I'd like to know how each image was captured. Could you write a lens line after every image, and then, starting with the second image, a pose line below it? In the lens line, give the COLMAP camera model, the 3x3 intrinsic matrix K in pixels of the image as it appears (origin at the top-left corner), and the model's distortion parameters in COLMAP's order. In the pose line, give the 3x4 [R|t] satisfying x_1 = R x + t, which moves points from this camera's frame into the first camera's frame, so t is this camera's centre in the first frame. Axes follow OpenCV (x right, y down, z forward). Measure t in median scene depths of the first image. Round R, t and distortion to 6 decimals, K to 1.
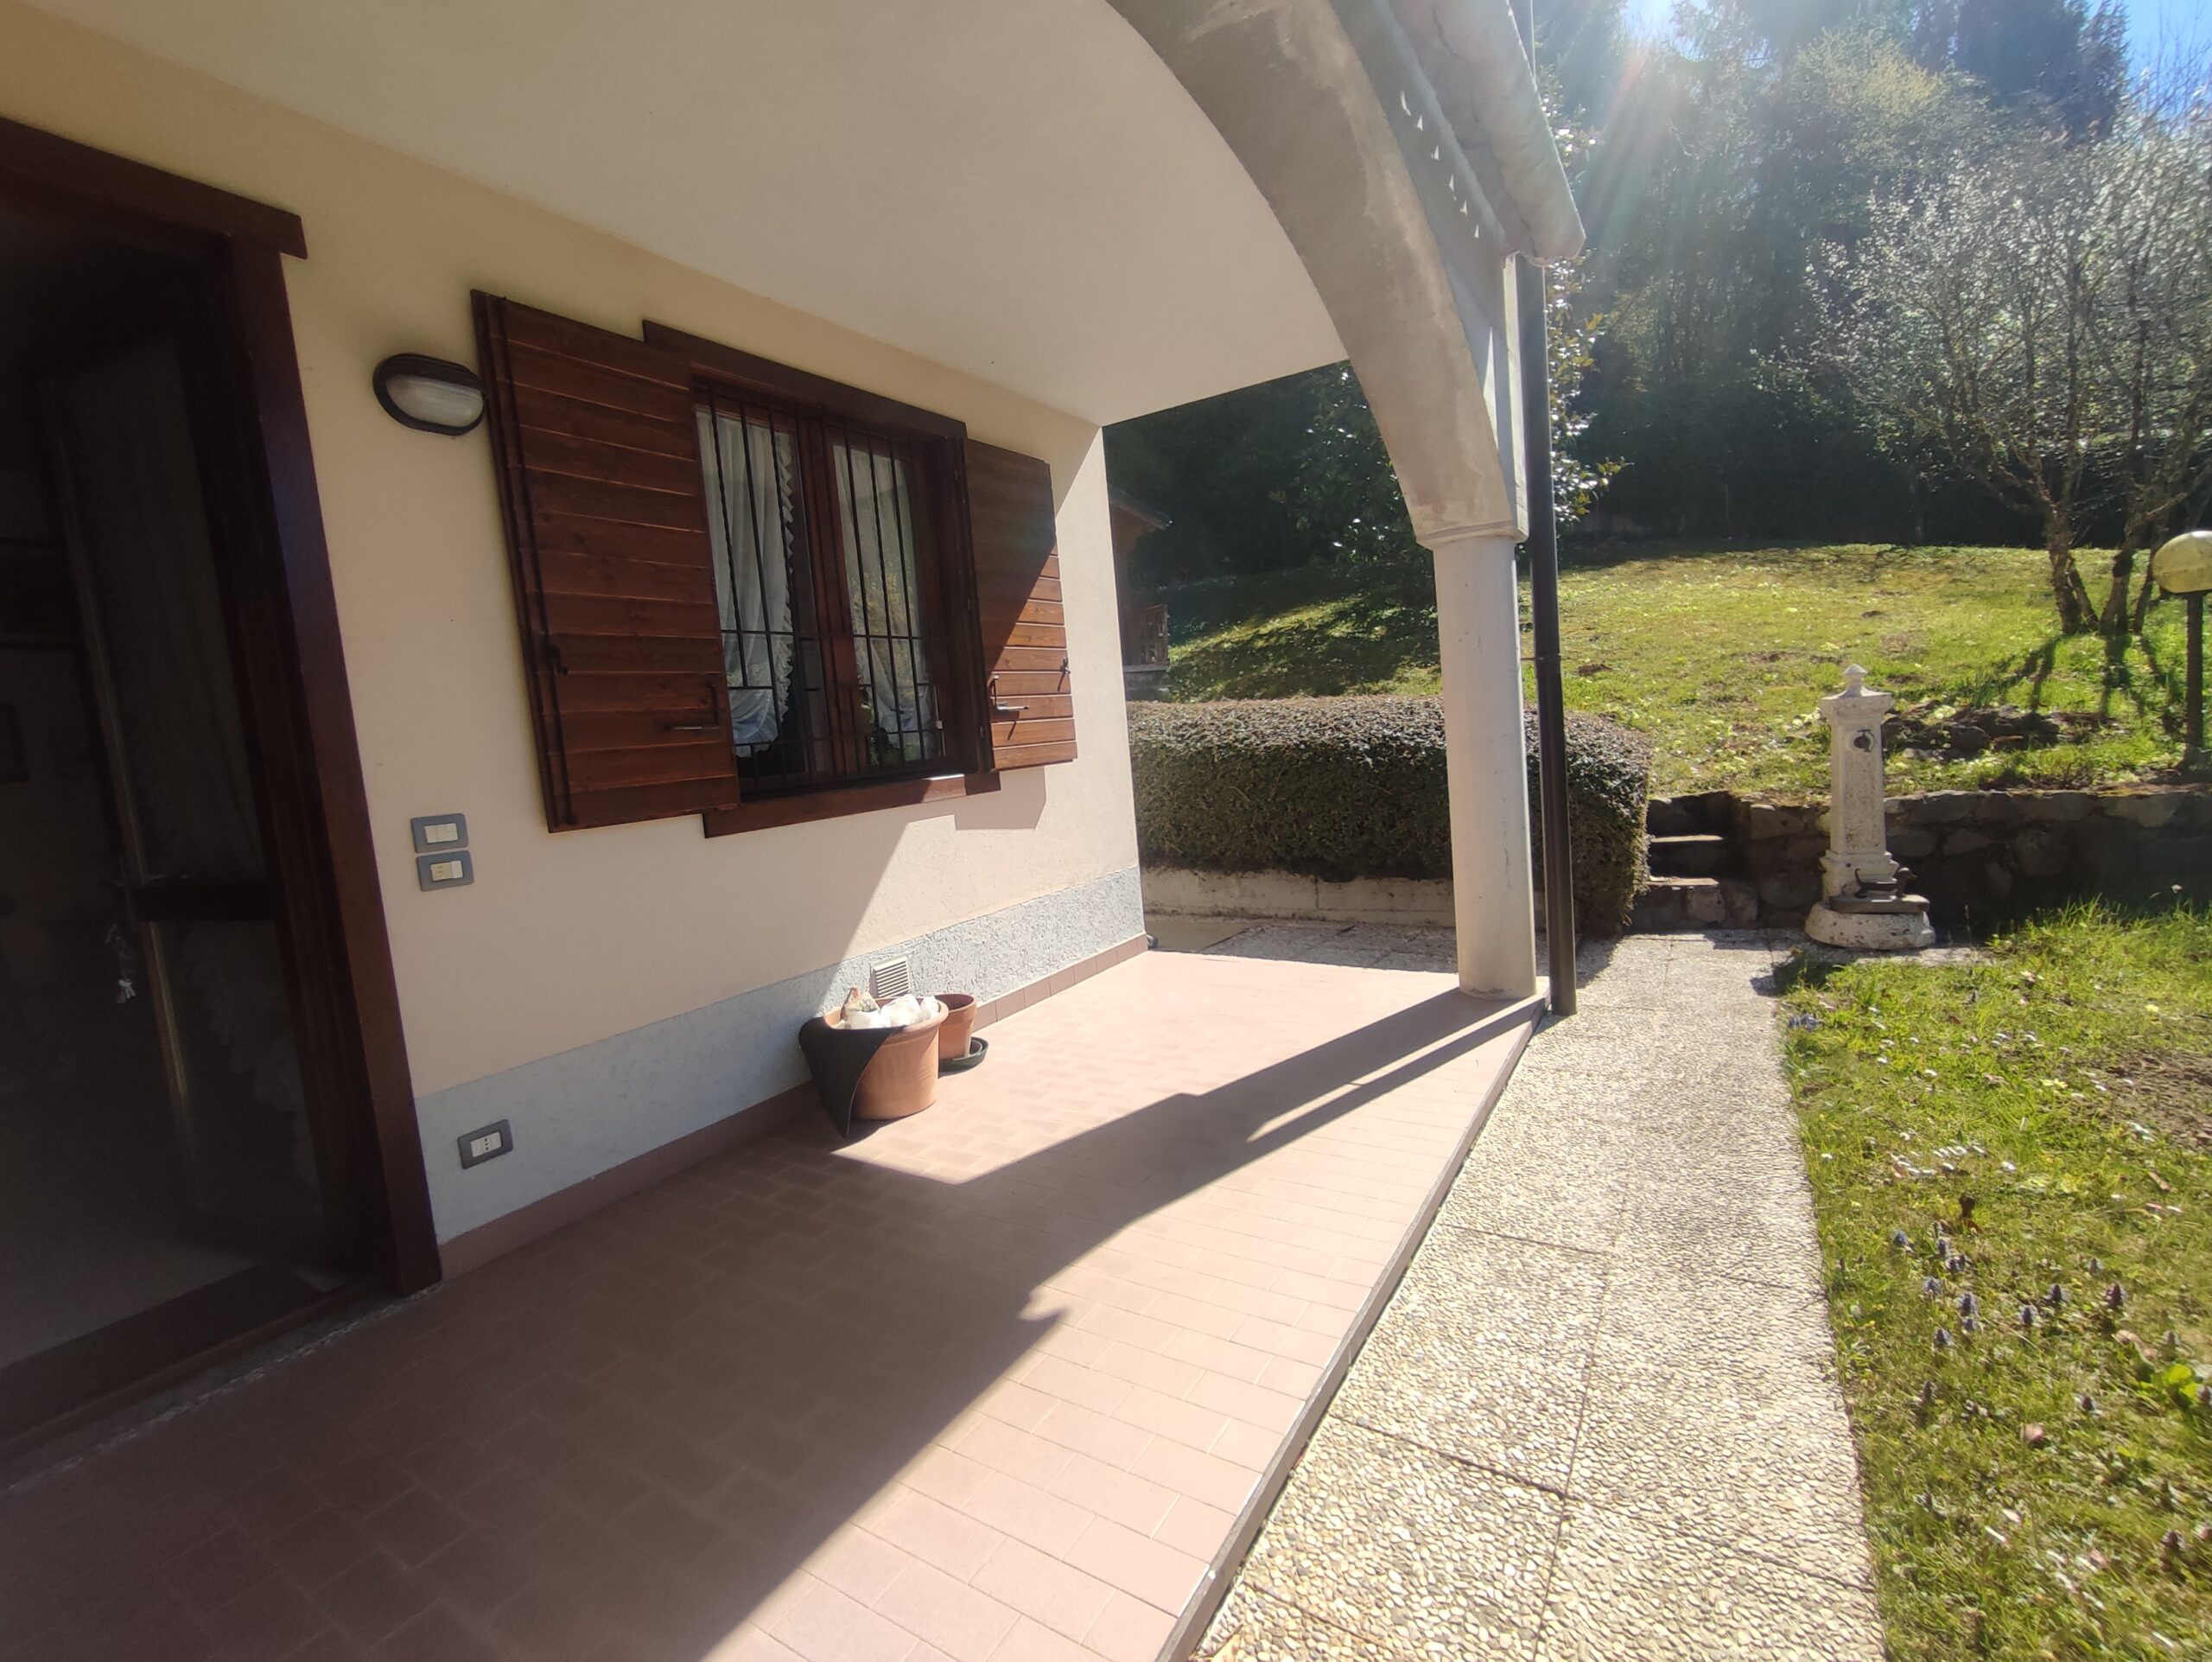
lens RADIAL K [[1019.8, 0, 1070.1], [0, 1019.8, 832.6], [0, 0, 1]] dist [-0.003278, 0.000740]
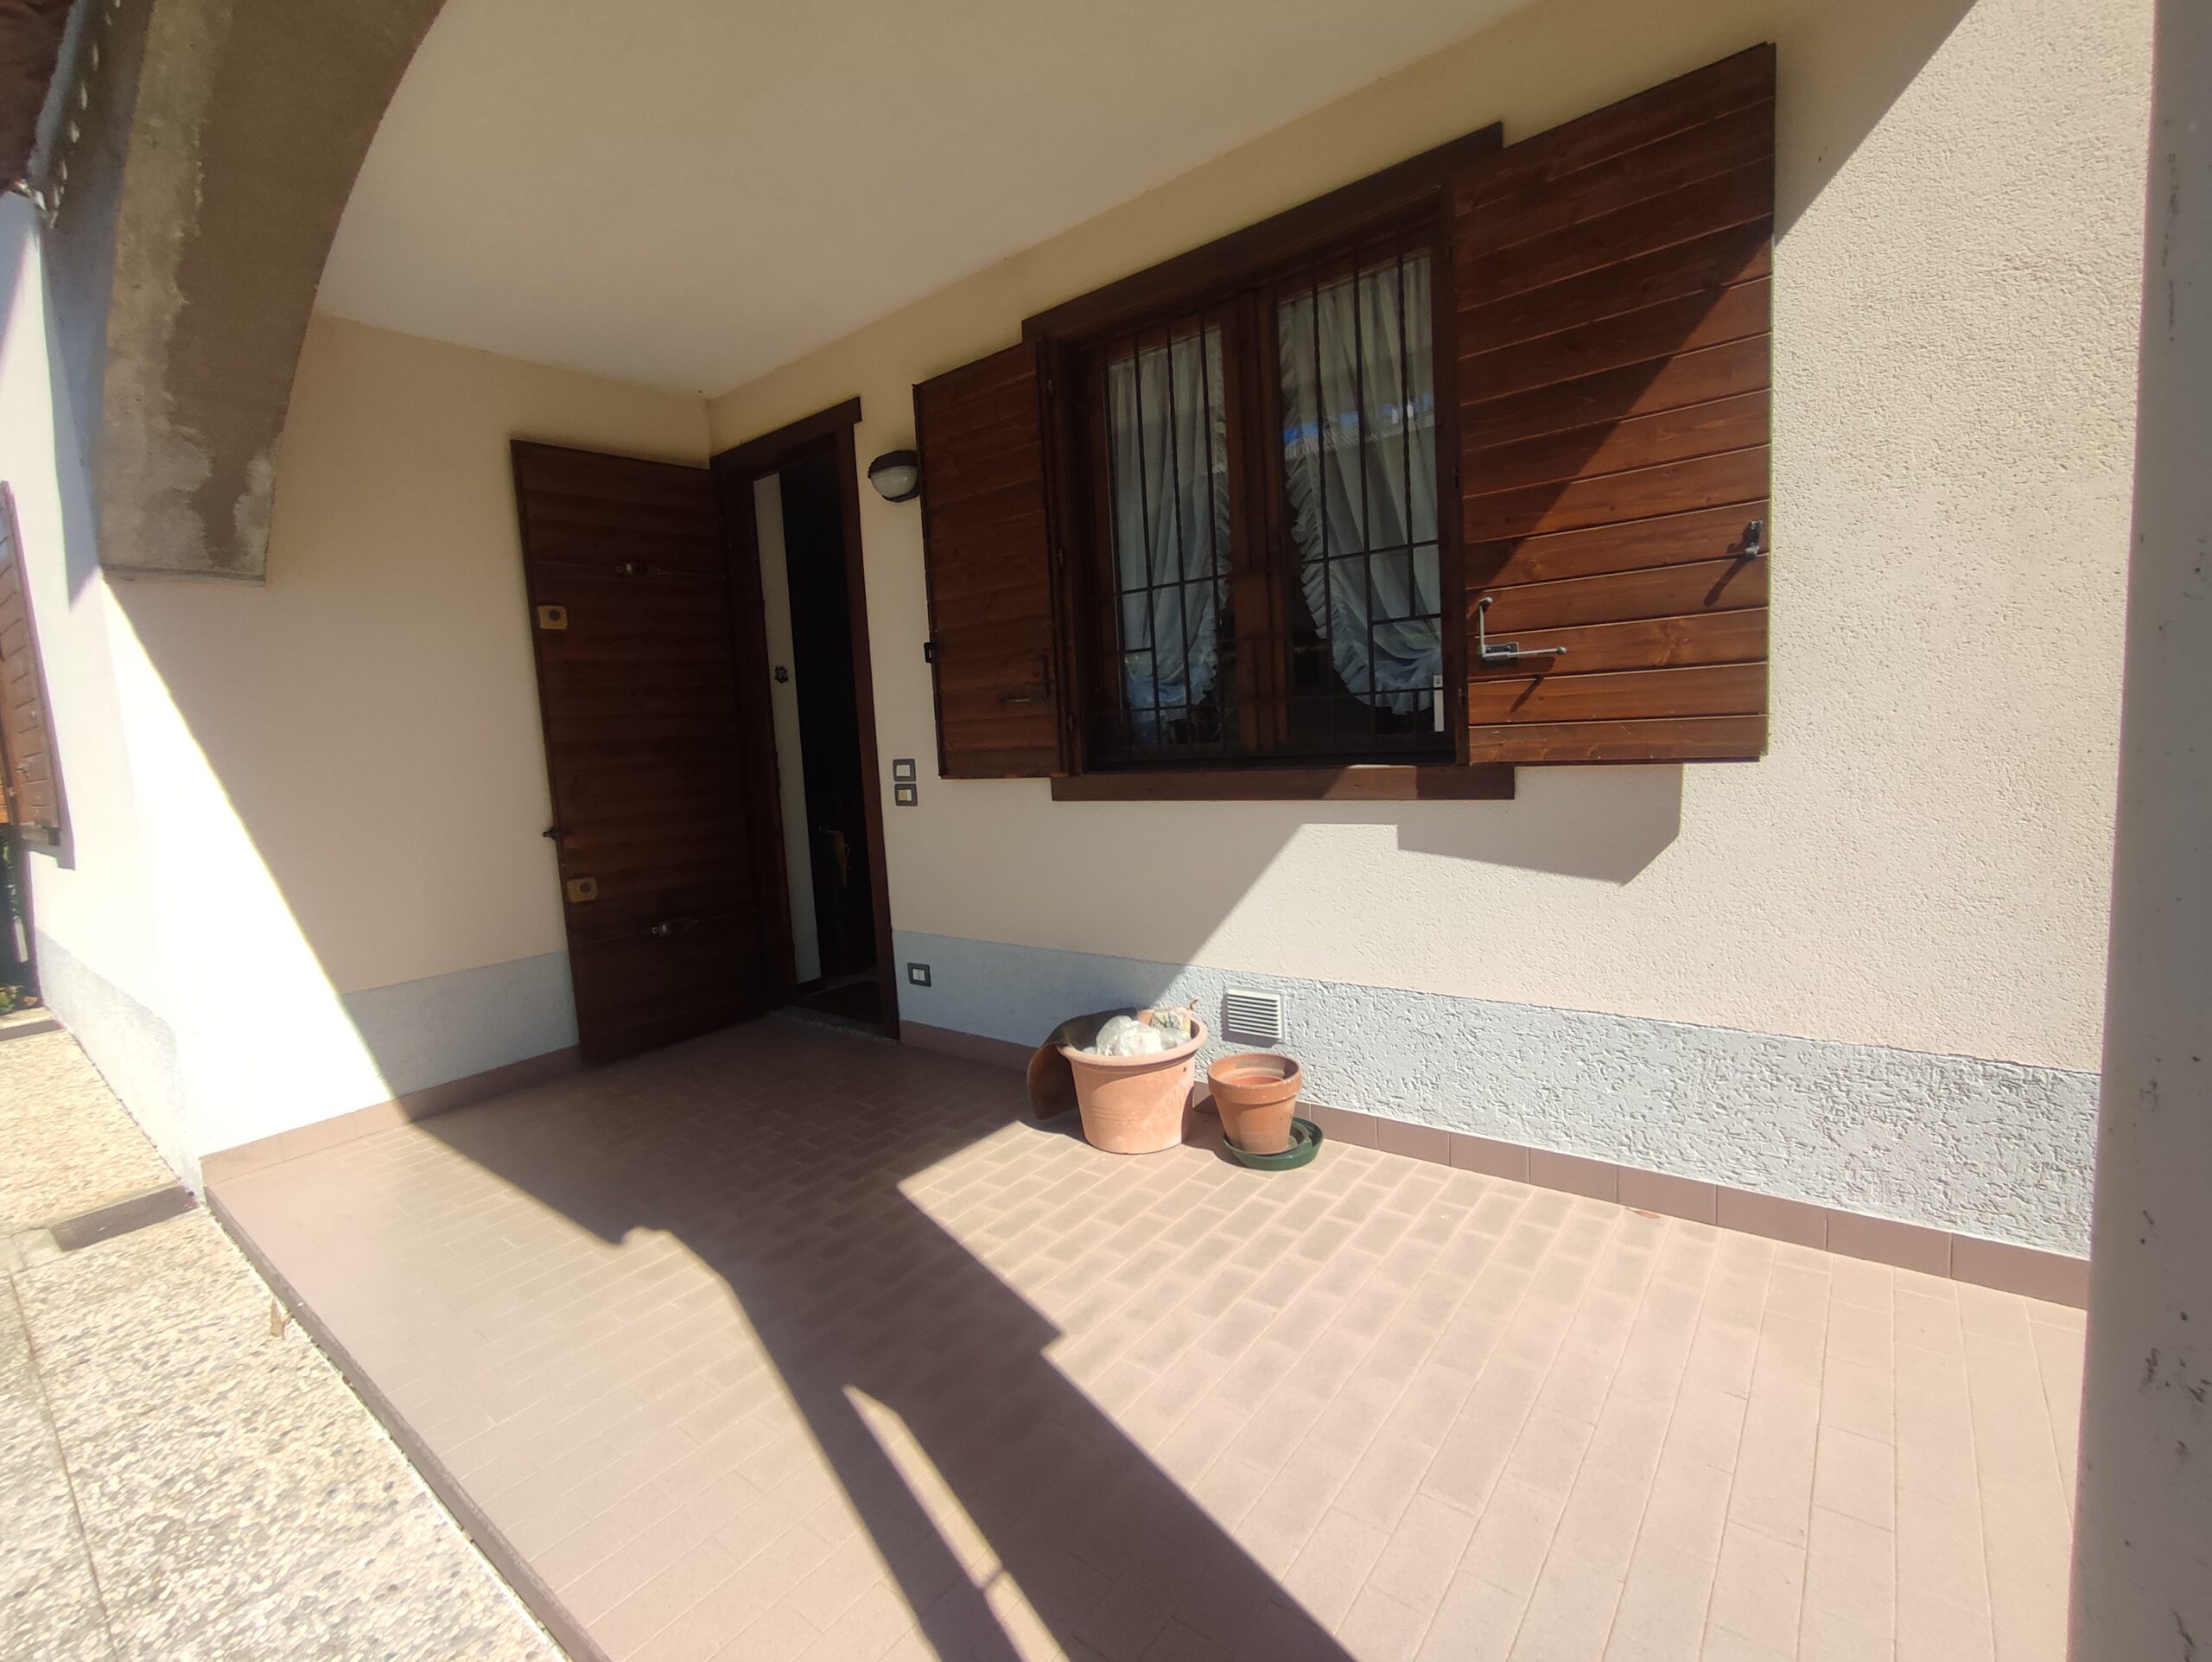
lens RADIAL K [[983.7, 0, 1092.6], [0, 983.7, 826.4], [0, 0, 1]] dist [-0.010183, 0.001466]
pose [[-0.075408, 0.194756, -0.977949, 0.633774], [-0.030712, 0.979822, 0.197497, -0.166733], [0.996680, 0.044927, -0.067905, 1.055461]]
